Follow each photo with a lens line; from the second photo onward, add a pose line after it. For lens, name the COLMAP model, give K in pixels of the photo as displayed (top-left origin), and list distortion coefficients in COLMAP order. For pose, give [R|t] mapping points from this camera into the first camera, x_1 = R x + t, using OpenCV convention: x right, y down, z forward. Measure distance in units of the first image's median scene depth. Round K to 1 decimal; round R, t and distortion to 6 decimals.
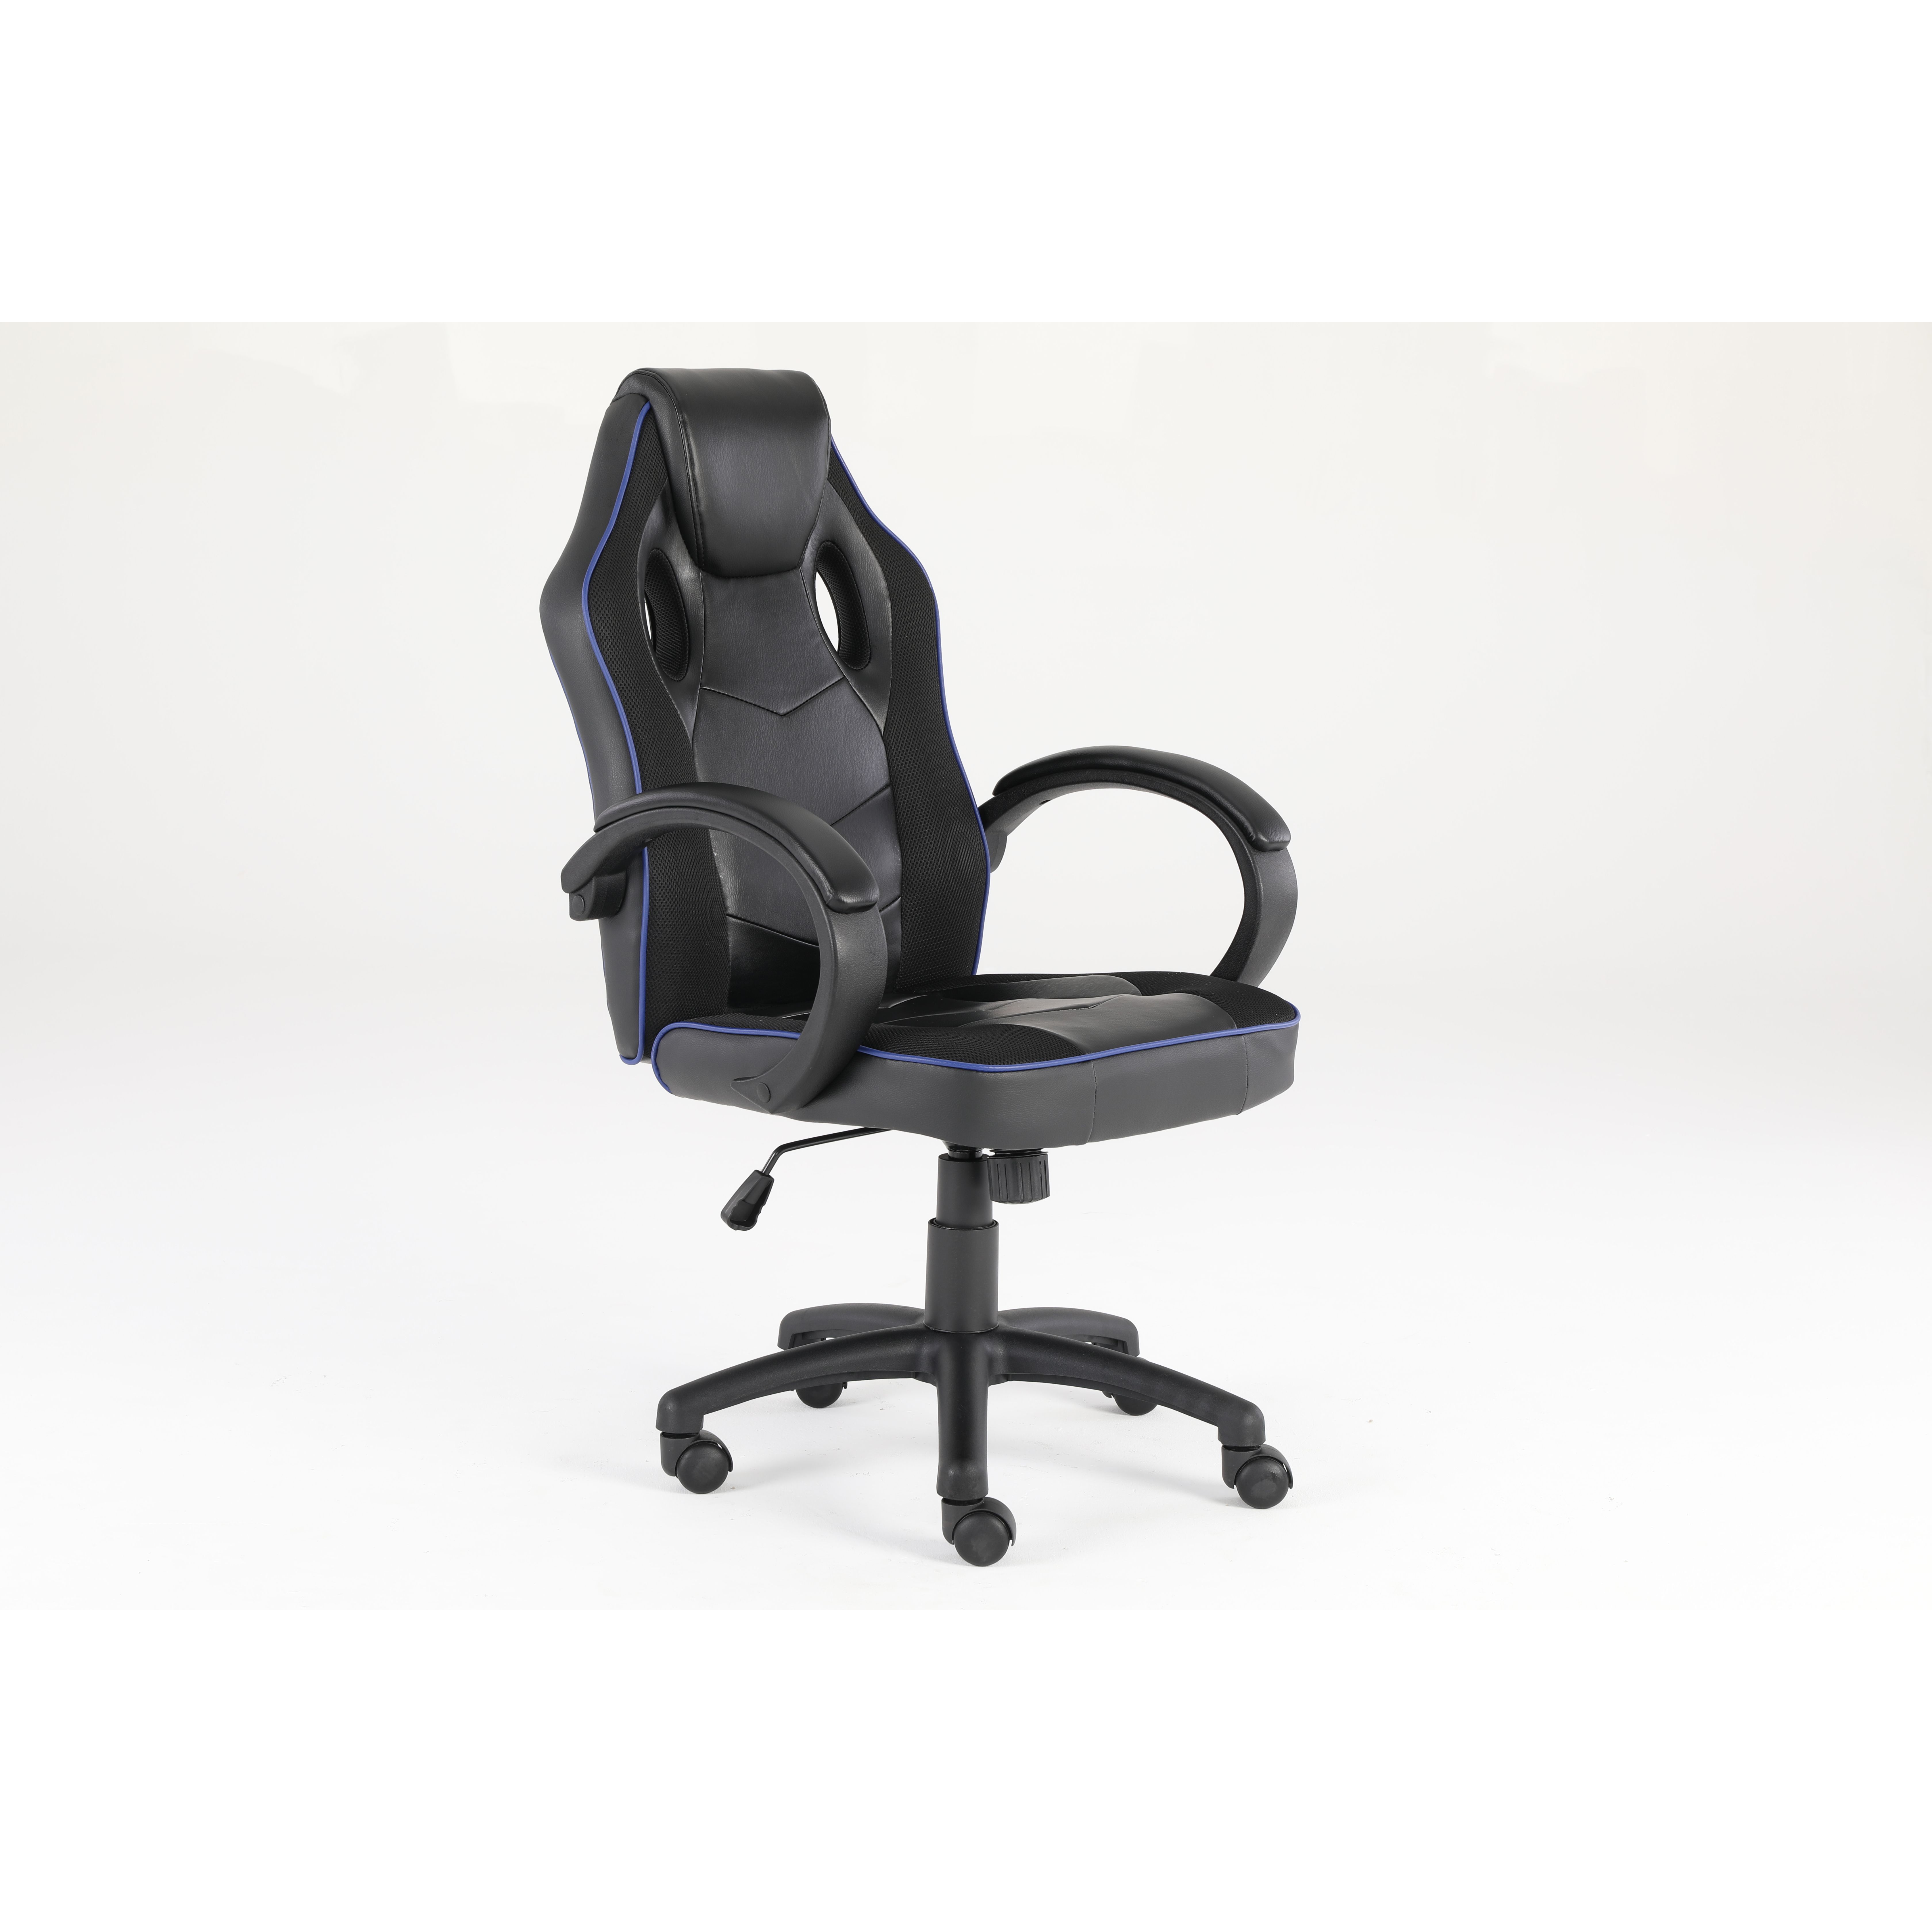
lens RADIAL K [[3472.3, 0, 973.4], [0, 3472.3, 925.7], [0, 0, 1]] dist [0.085812, 0.000000]
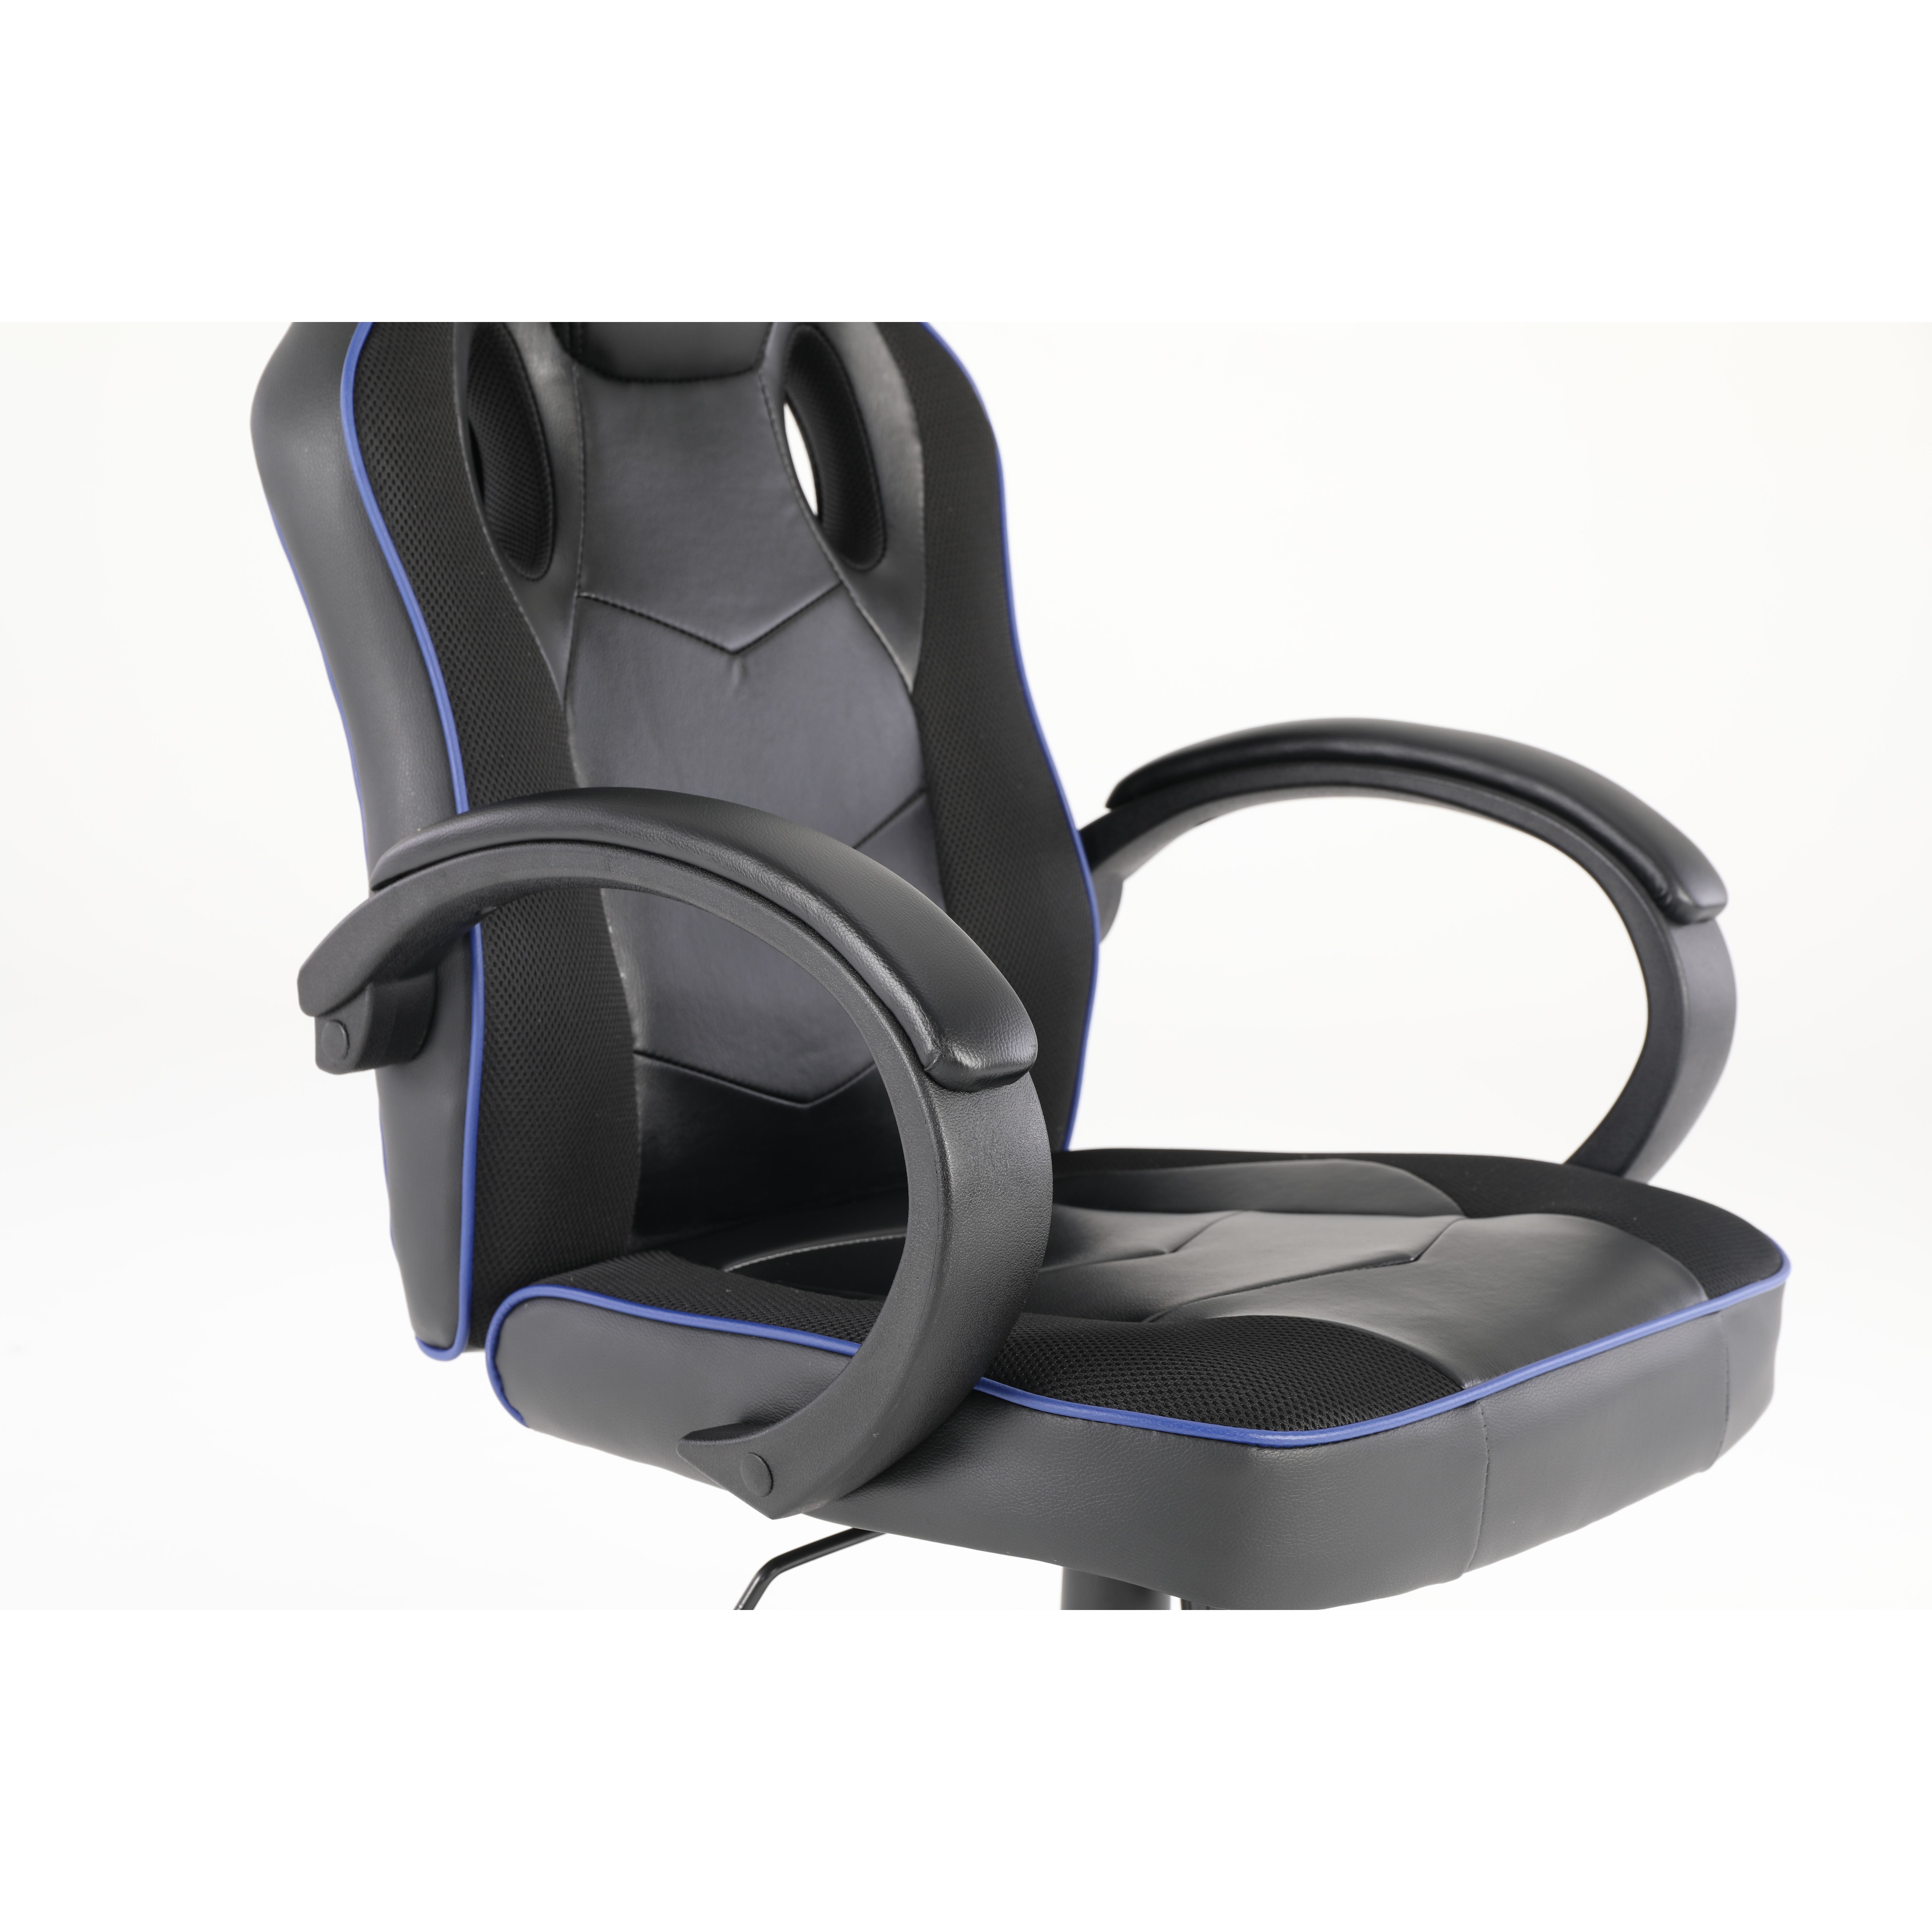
lens RADIAL K [[3472.3, 0, 961.8], [0, 3472.3, 959.5], [0, 0, 1]] dist [0.085812, 0.000000]
pose [[0.996688, -0.000876, 0.081311, -0.064411], [-0.000203, 0.999912, 0.013257, -0.022964], [-0.081315, -0.013230, 0.996601, 0.498731]]
